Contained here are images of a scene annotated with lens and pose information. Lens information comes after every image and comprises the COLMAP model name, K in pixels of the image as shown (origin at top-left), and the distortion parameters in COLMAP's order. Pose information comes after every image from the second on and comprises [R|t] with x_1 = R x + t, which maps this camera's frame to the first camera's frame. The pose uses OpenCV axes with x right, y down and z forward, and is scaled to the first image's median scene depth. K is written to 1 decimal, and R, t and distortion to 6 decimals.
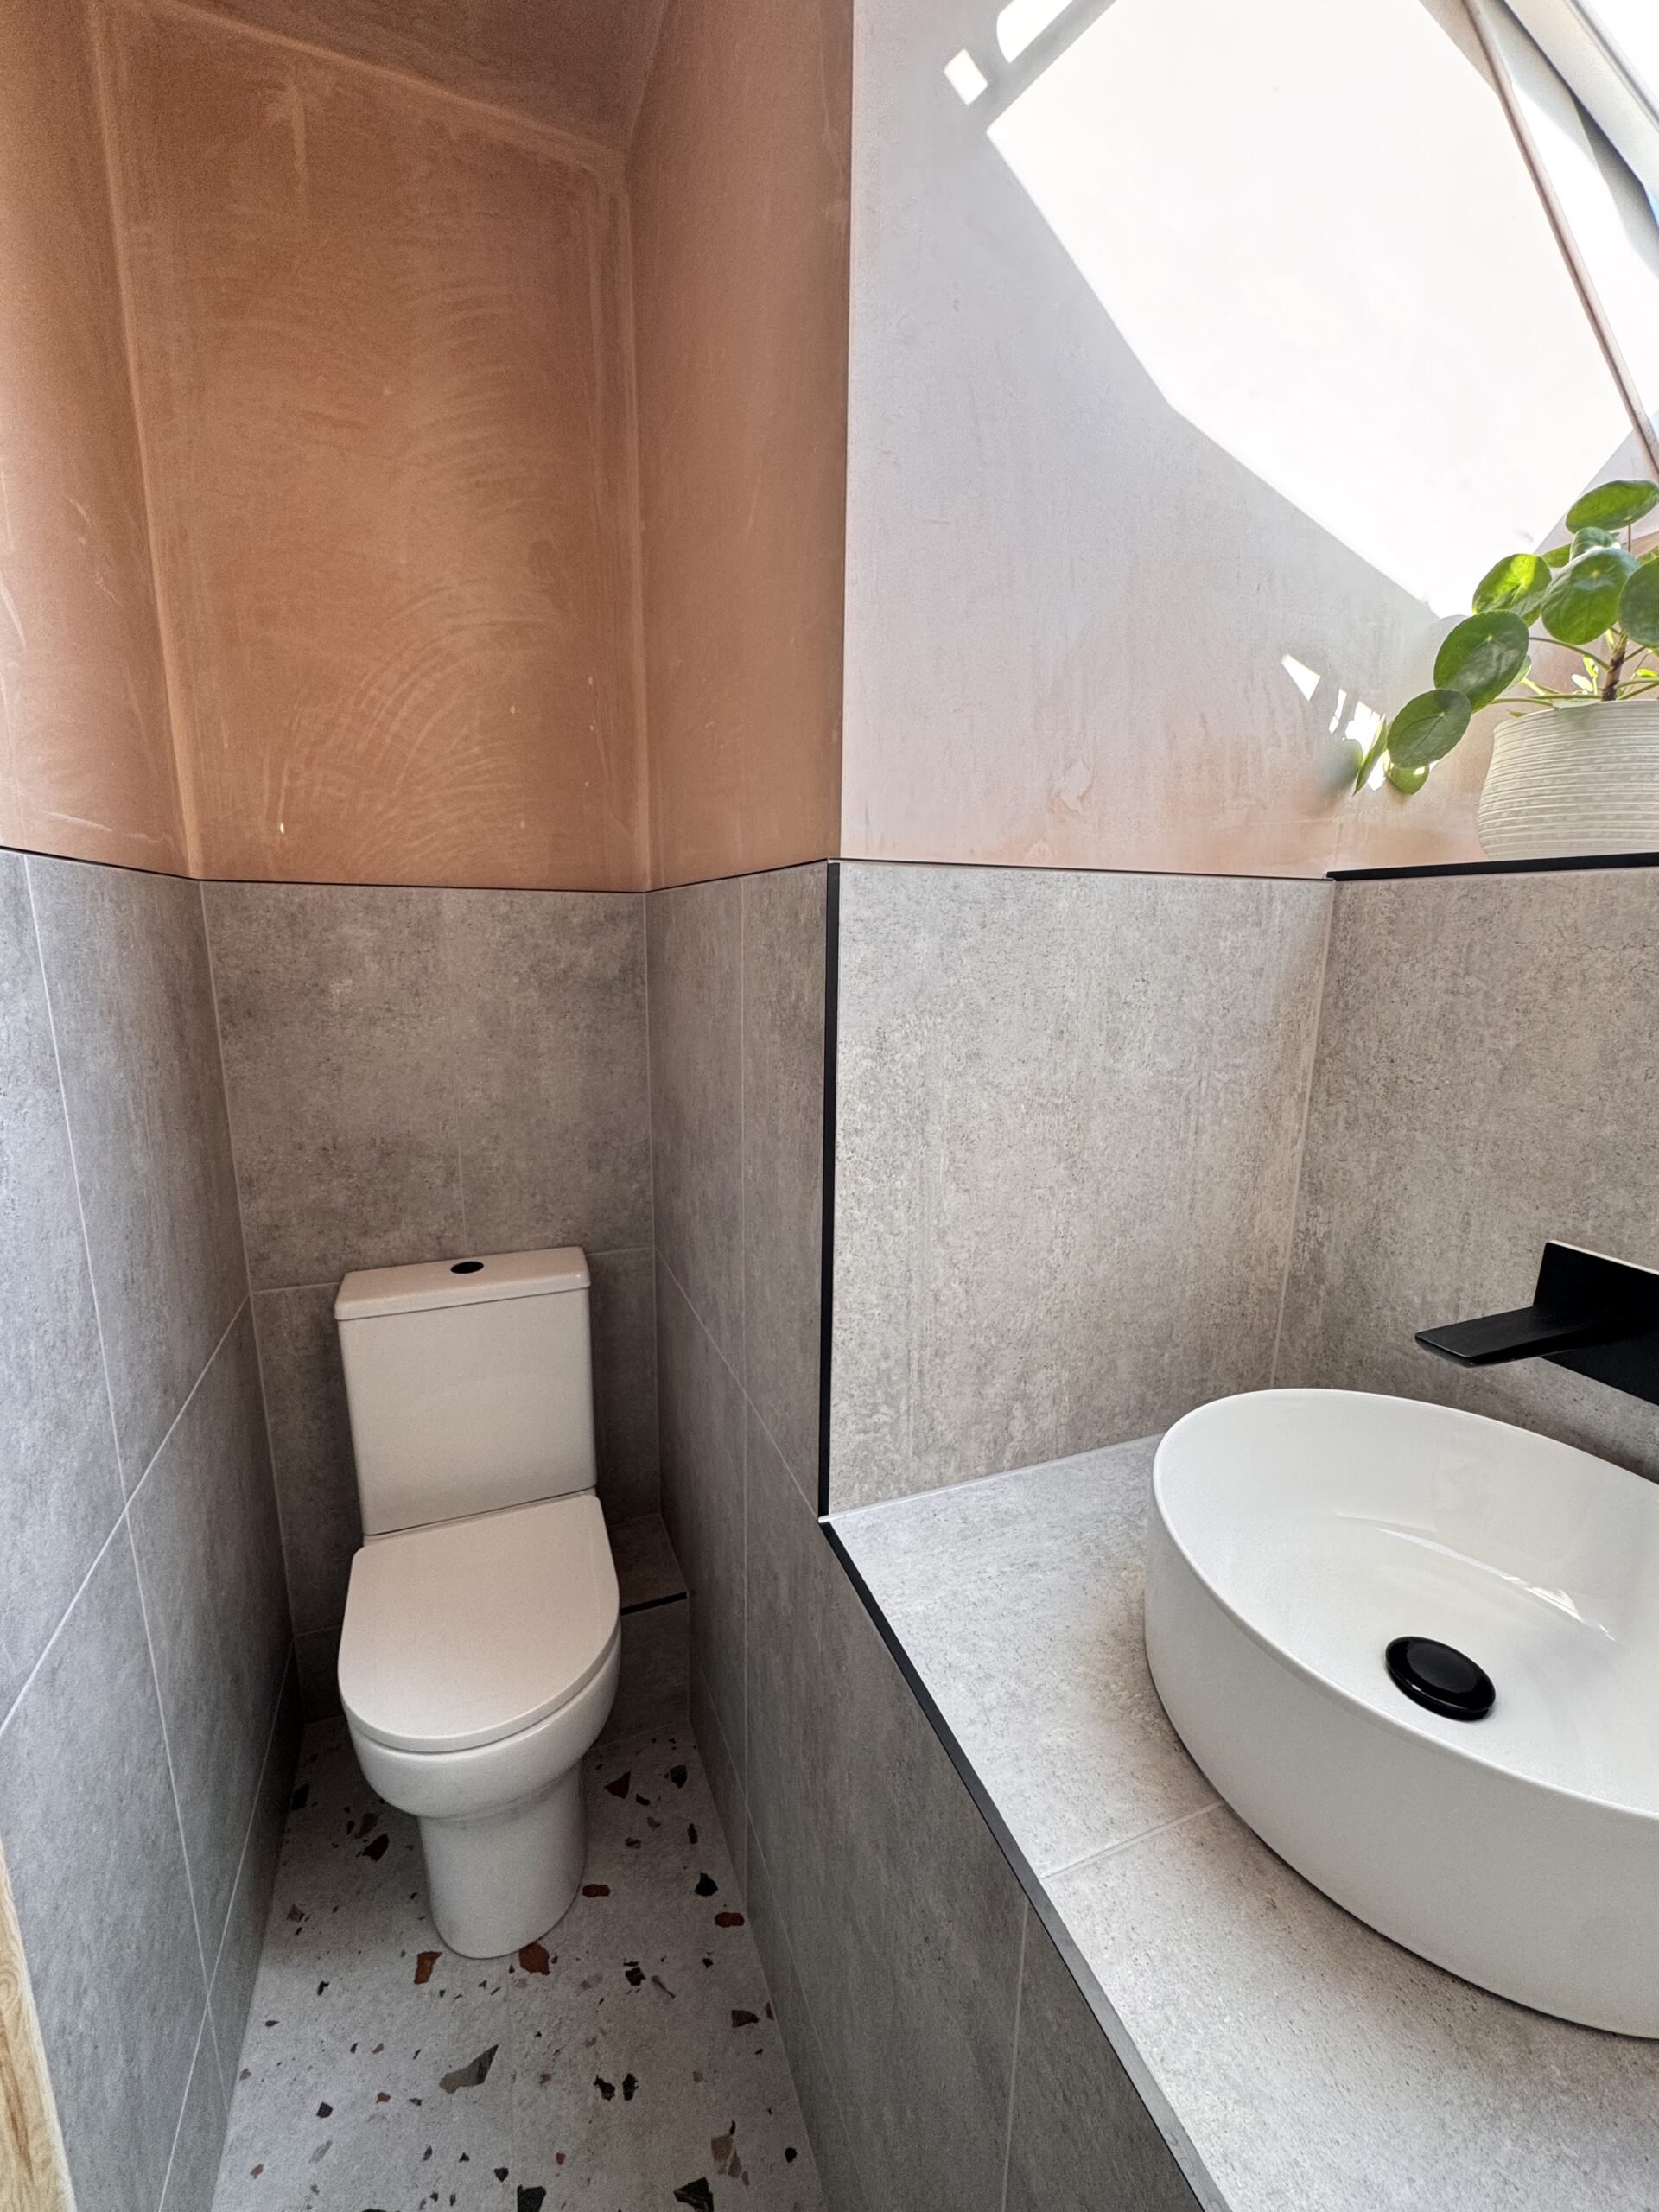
lens RADIAL K [[886.5, 0, 831.5], [0, 886.5, 1105.9], [0, 0, 1]] dist [-0.004846, 0.001038]
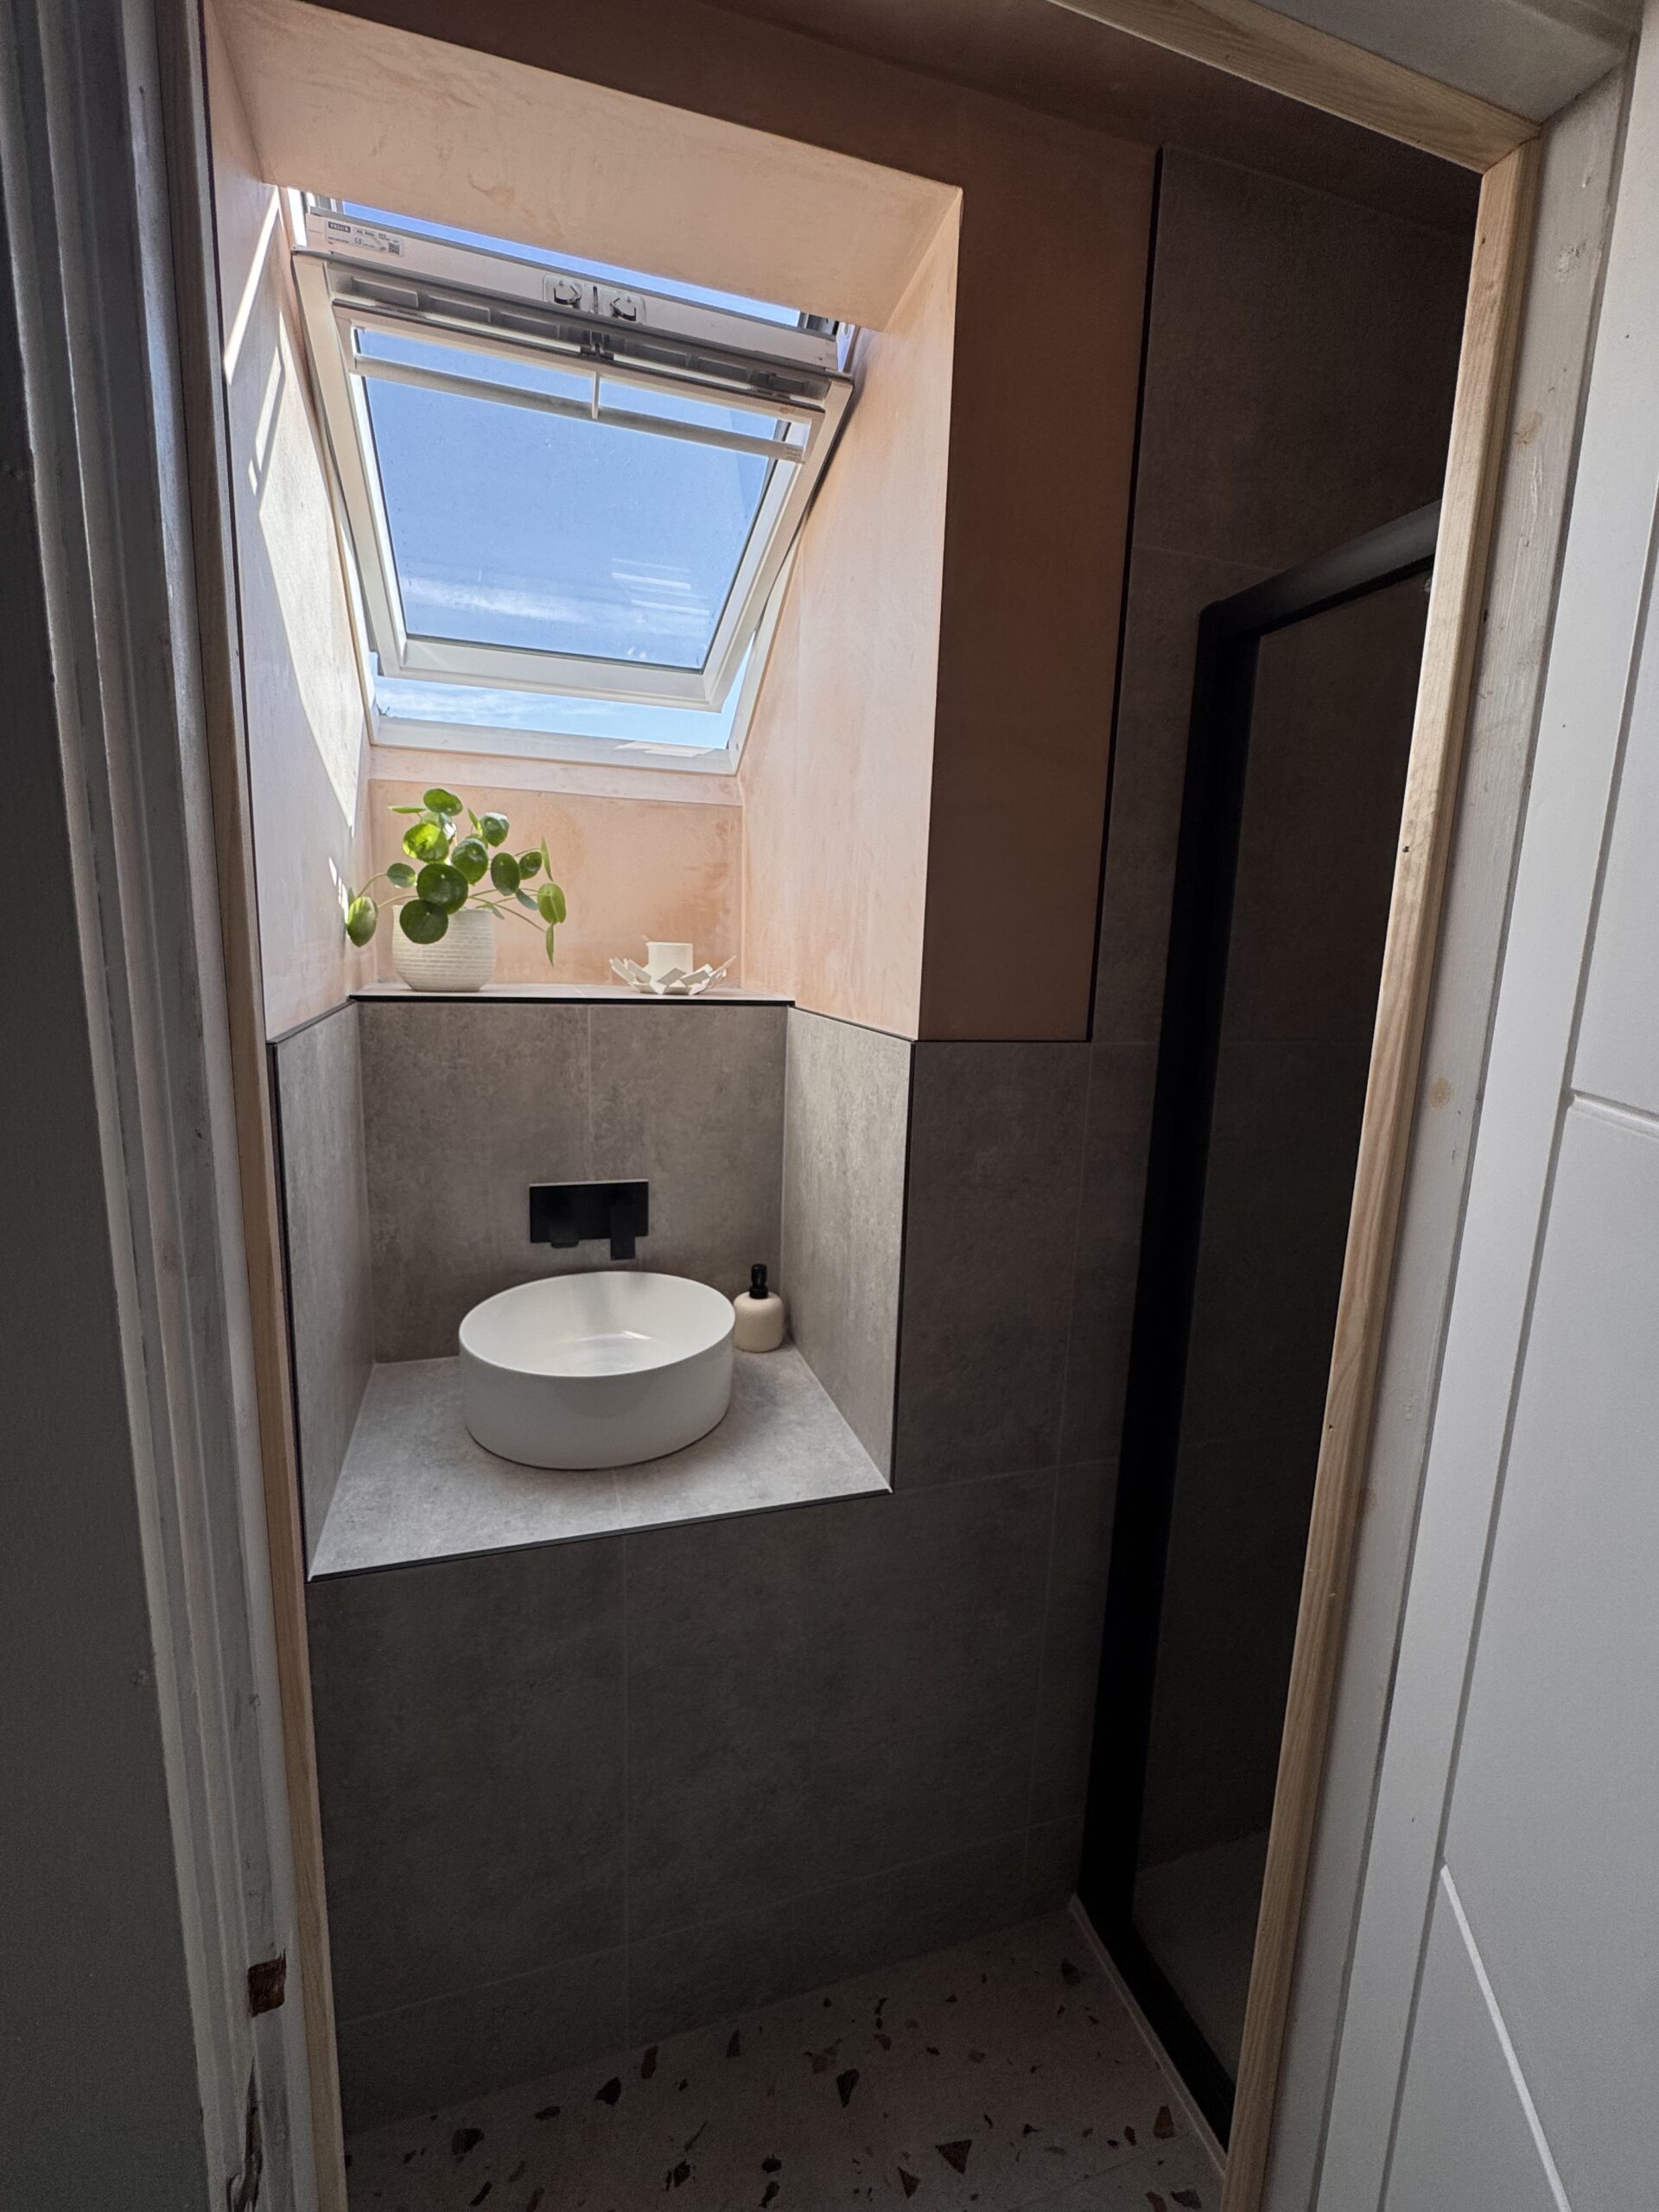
lens RADIAL K [[970.7, 0, 837.6], [0, 970.7, 1101.2], [0, 0, 1]] dist [-0.008037, 0.001463]
pose [[0.055158, -0.180163, 0.982089, -1.077523], [0.164449, 0.971794, 0.169038, -0.245276], [-0.984842, 0.152179, 0.083230, 0.091029]]
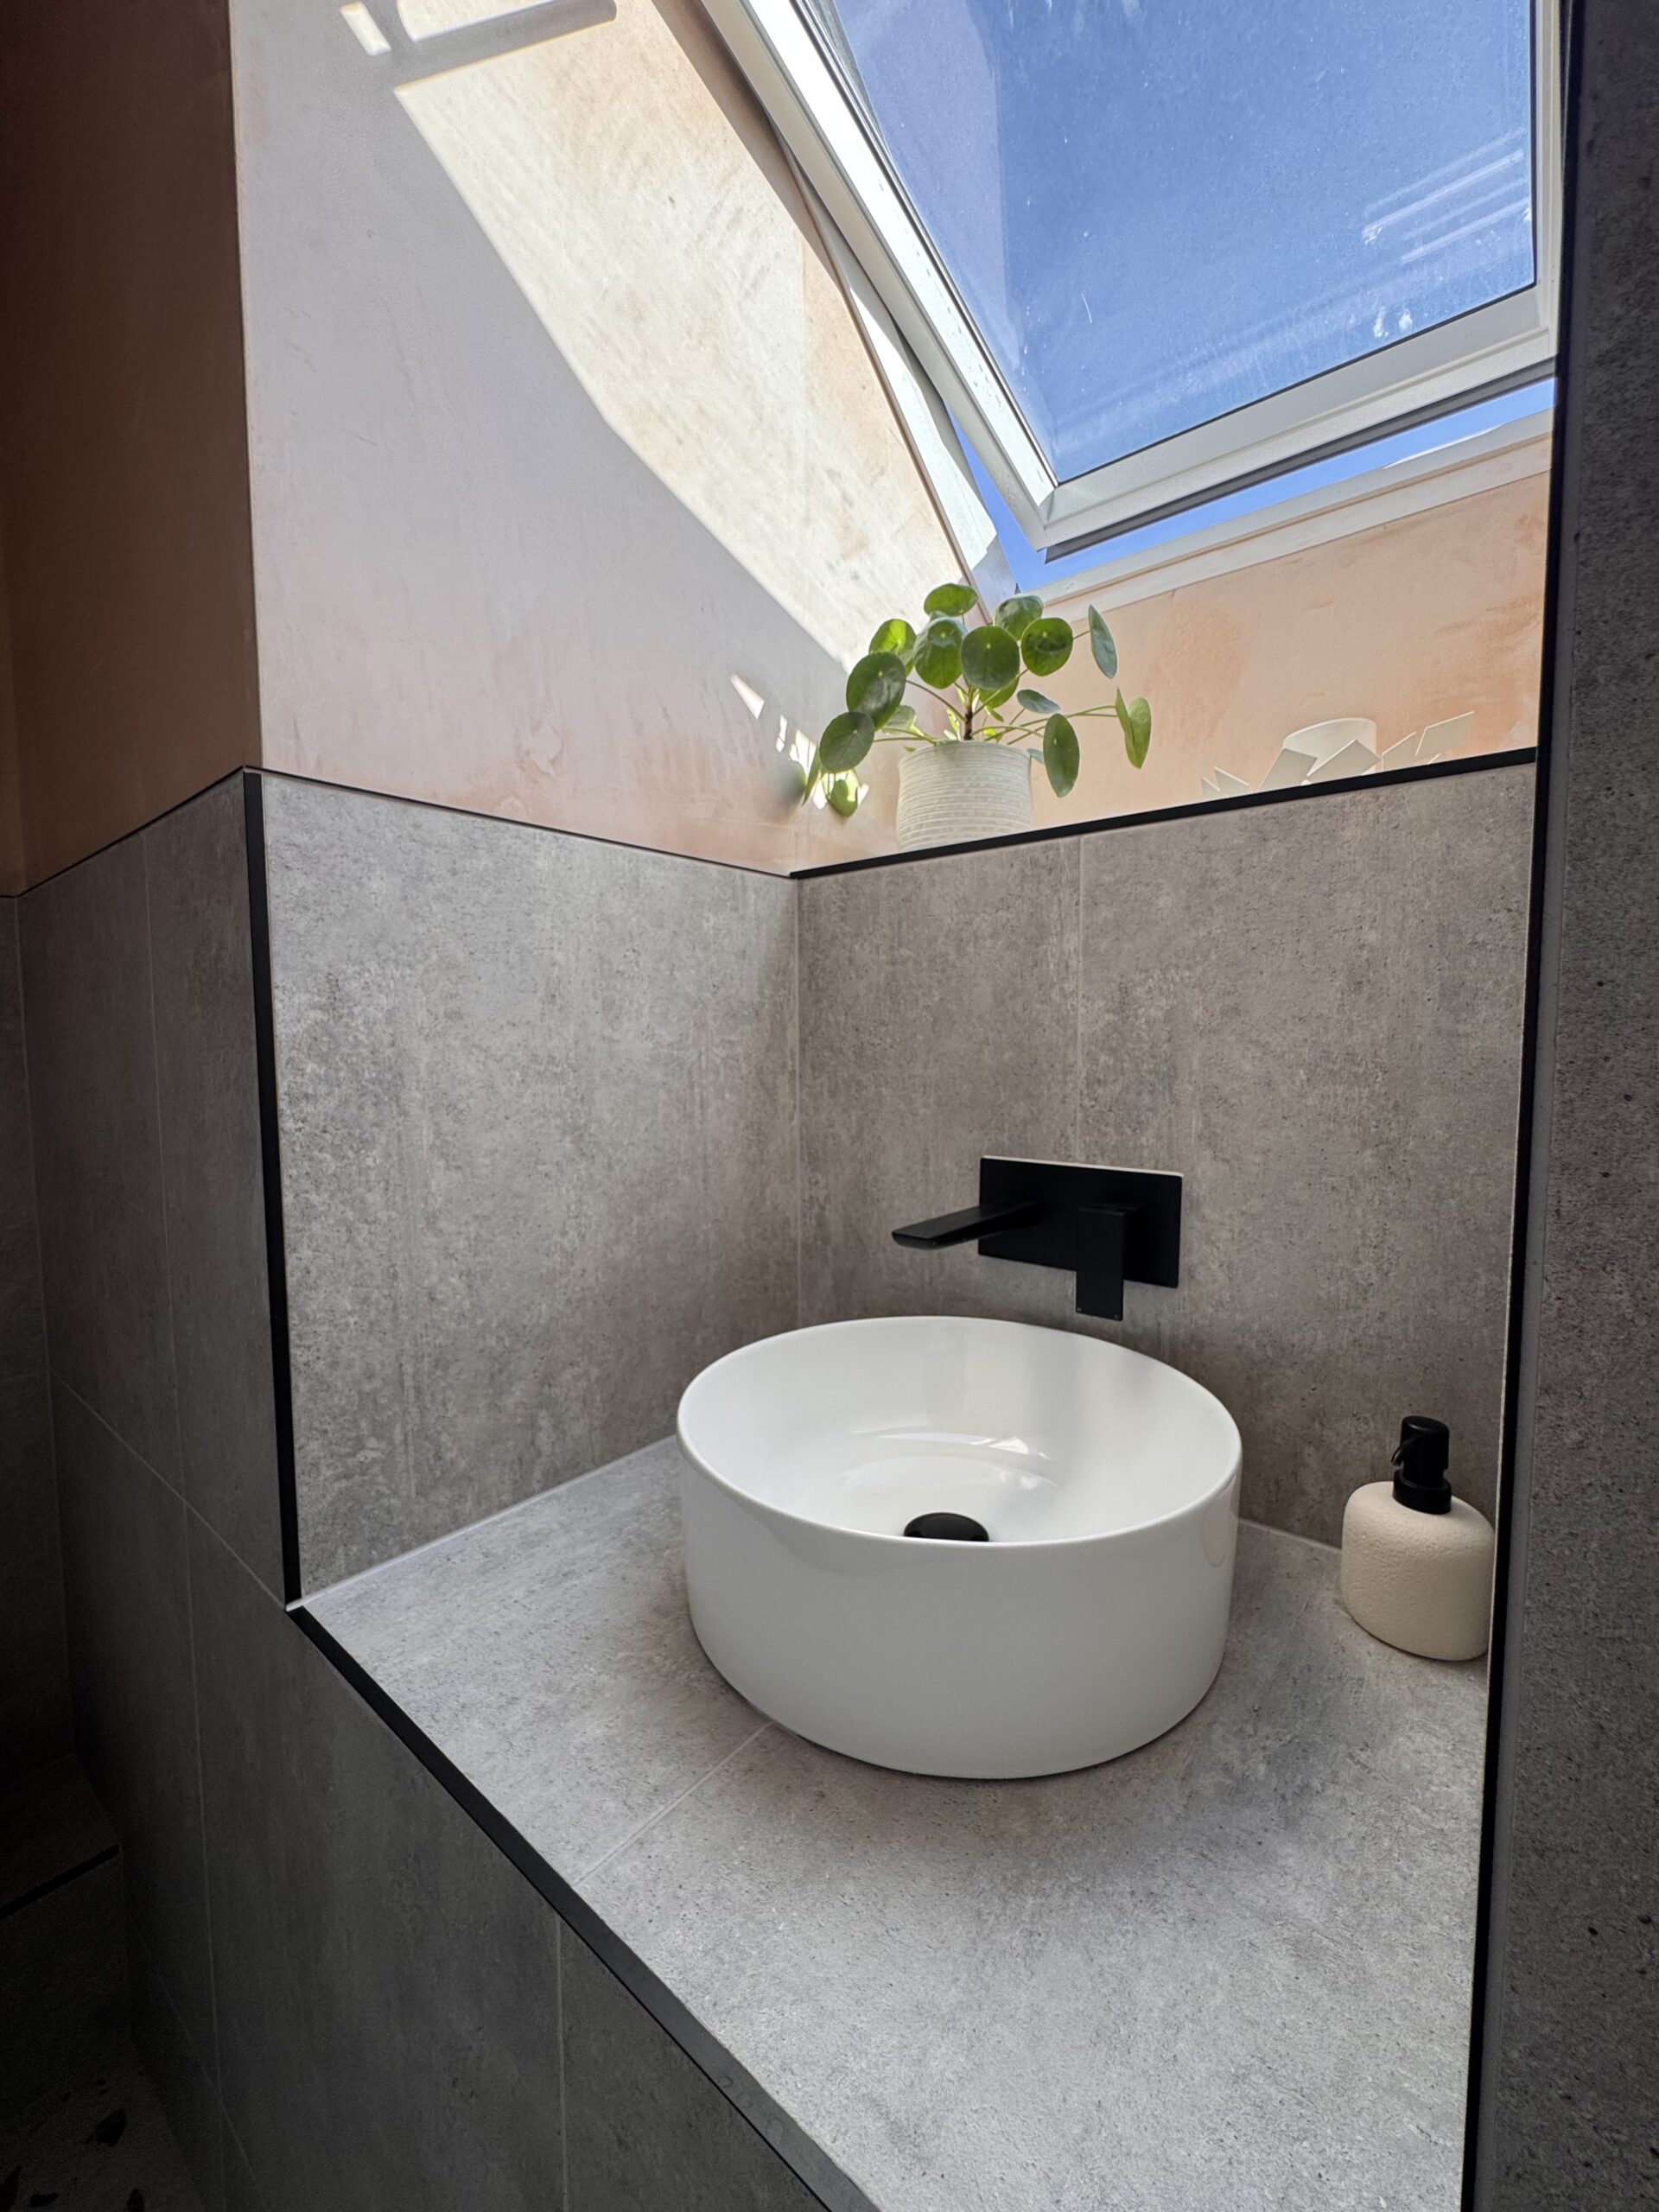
lens RADIAL K [[886.5, 0, 832.7], [0, 886.5, 1107.8], [0, 0, 1]] dist [-0.004846, 0.001038]
pose [[0.875715, -0.053555, 0.479849, 0.053928], [0.112851, 0.989005, -0.095570, 0.153546], [-0.469455, 0.137844, 0.872130, 0.034597]]
